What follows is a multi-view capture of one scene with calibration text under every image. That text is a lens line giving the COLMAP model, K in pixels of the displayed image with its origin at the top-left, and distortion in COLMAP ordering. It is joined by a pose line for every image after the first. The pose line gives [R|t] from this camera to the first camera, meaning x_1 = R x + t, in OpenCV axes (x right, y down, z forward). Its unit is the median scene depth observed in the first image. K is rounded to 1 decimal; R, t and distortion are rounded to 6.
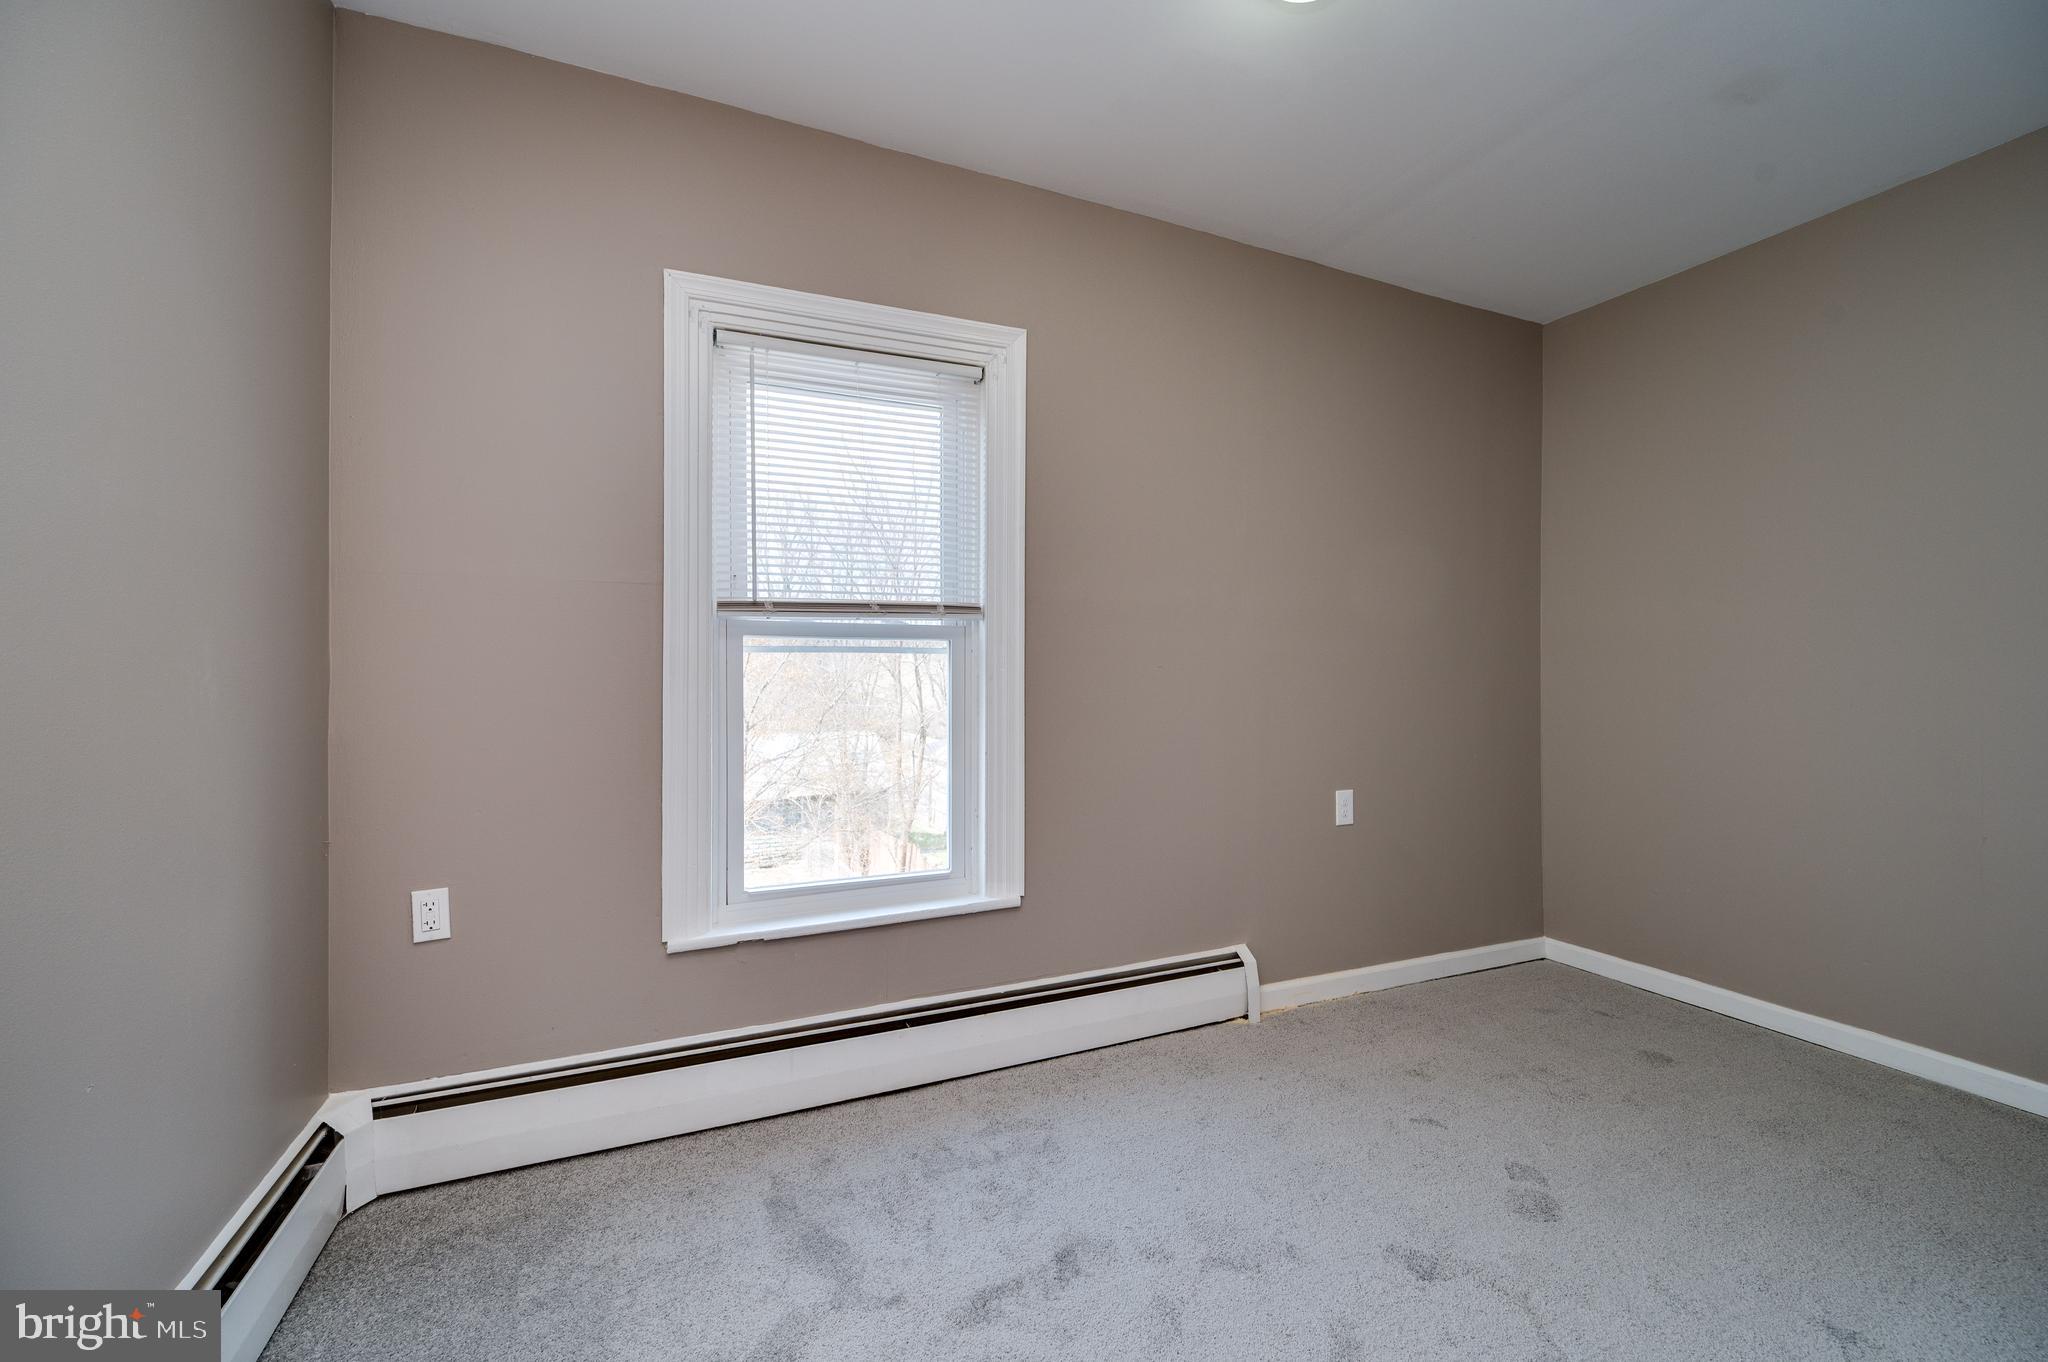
lens RADIAL K [[820.3, 0, 1023.6], [0, 820.3, 682.2], [0, 0, 1]] dist [-0.001939, -0.000323]
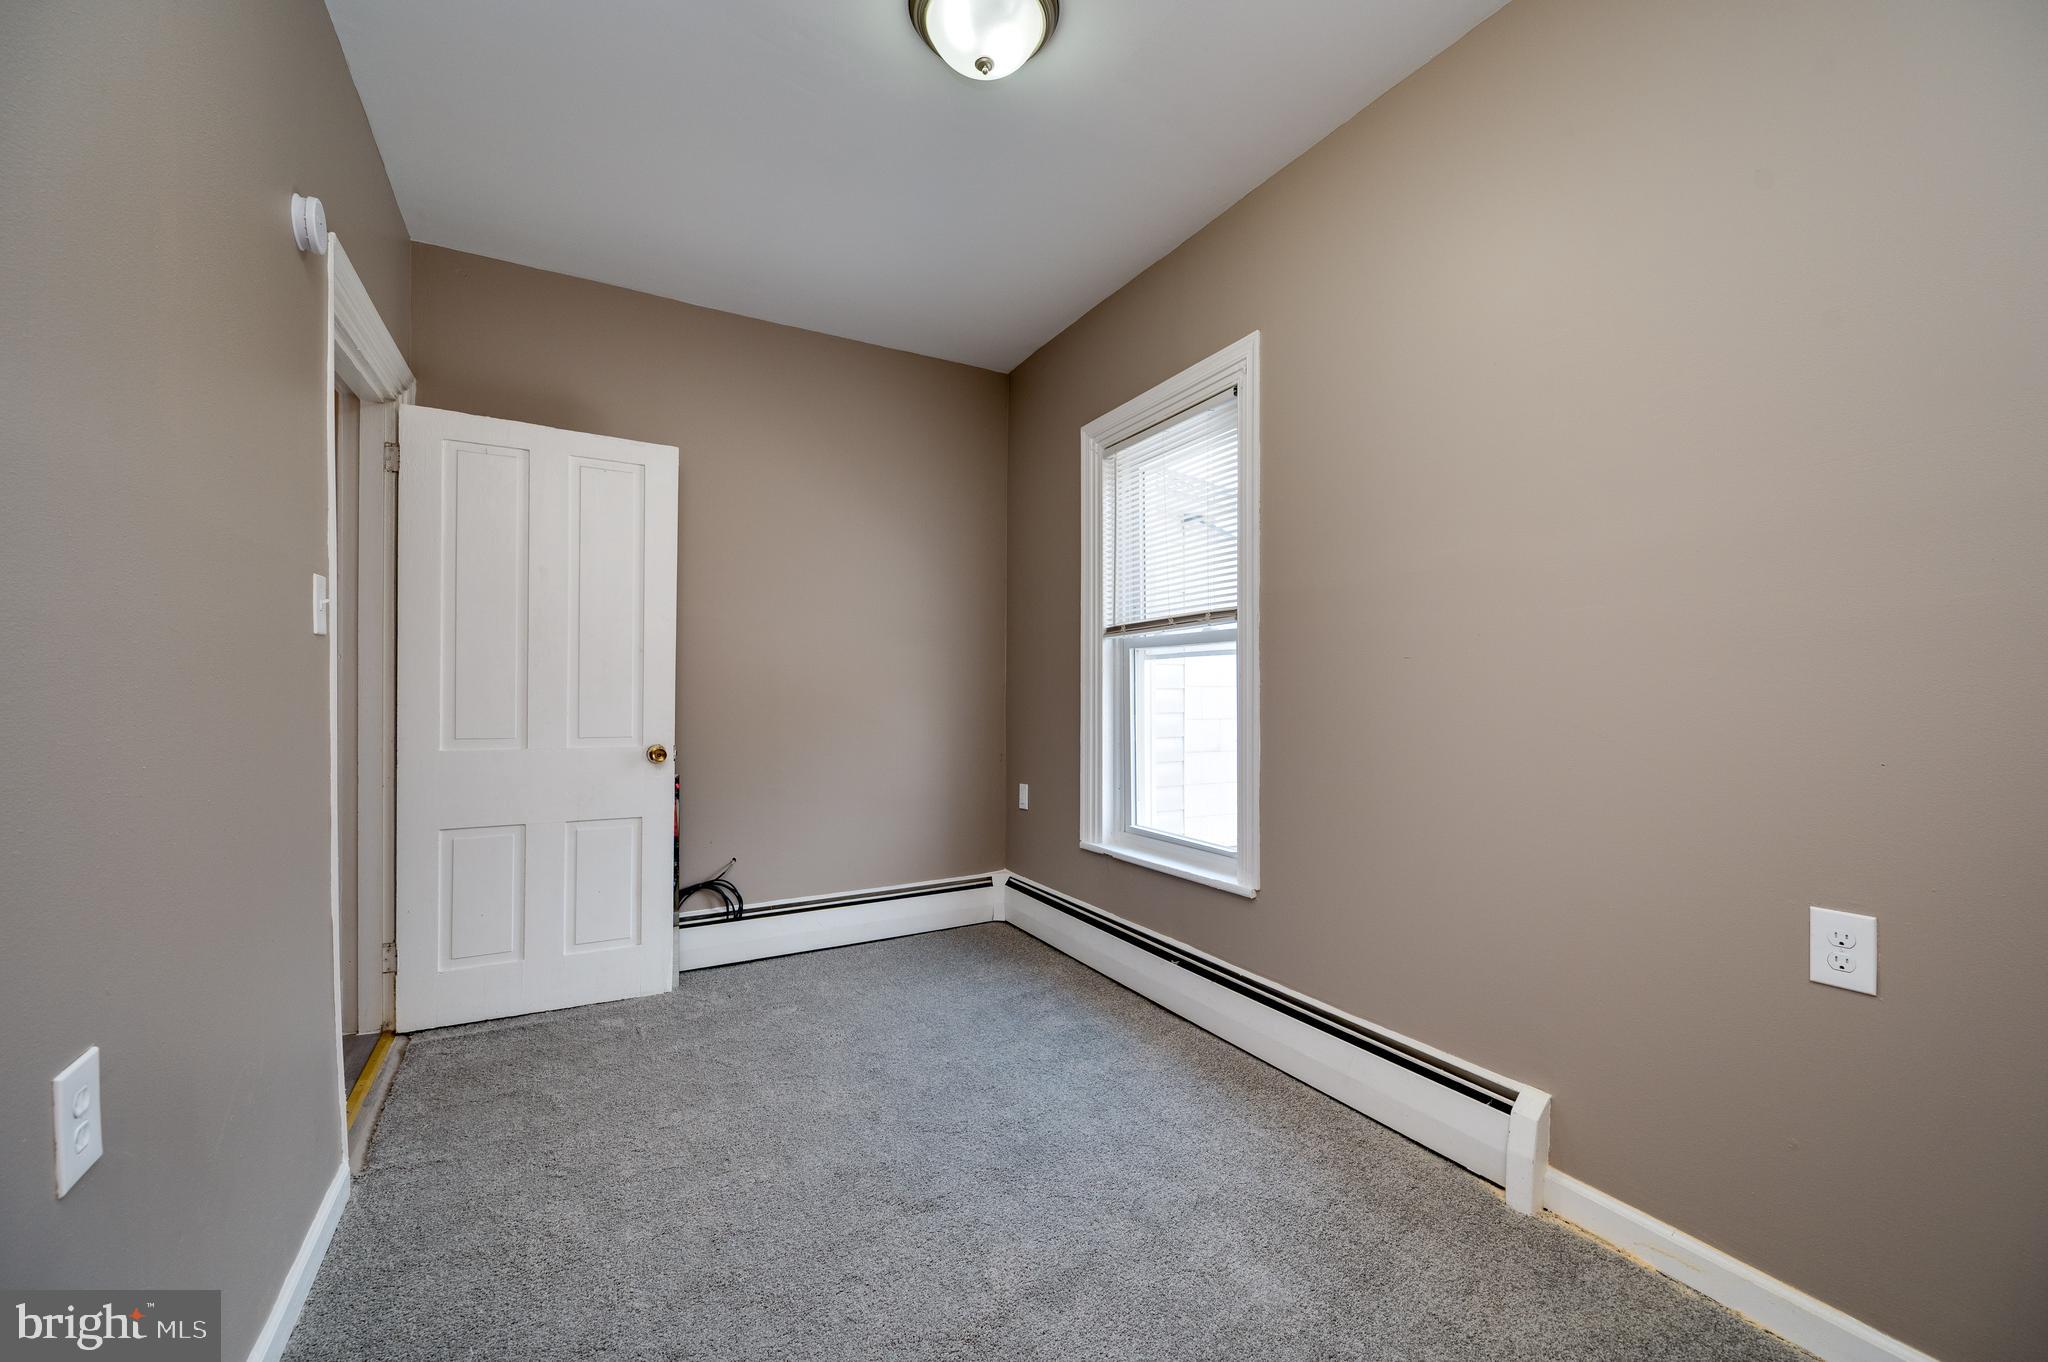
lens RADIAL K [[820.3, 0, 1014.7], [0, 820.3, 685.3], [0, 0, 1]] dist [-0.001939, -0.000323]
pose [[0.072105, -0.002636, -0.997394, 0.990932], [0.002419, 0.999994, -0.002468, 0.009269], [0.997394, -0.002235, 0.072111, 0.630594]]
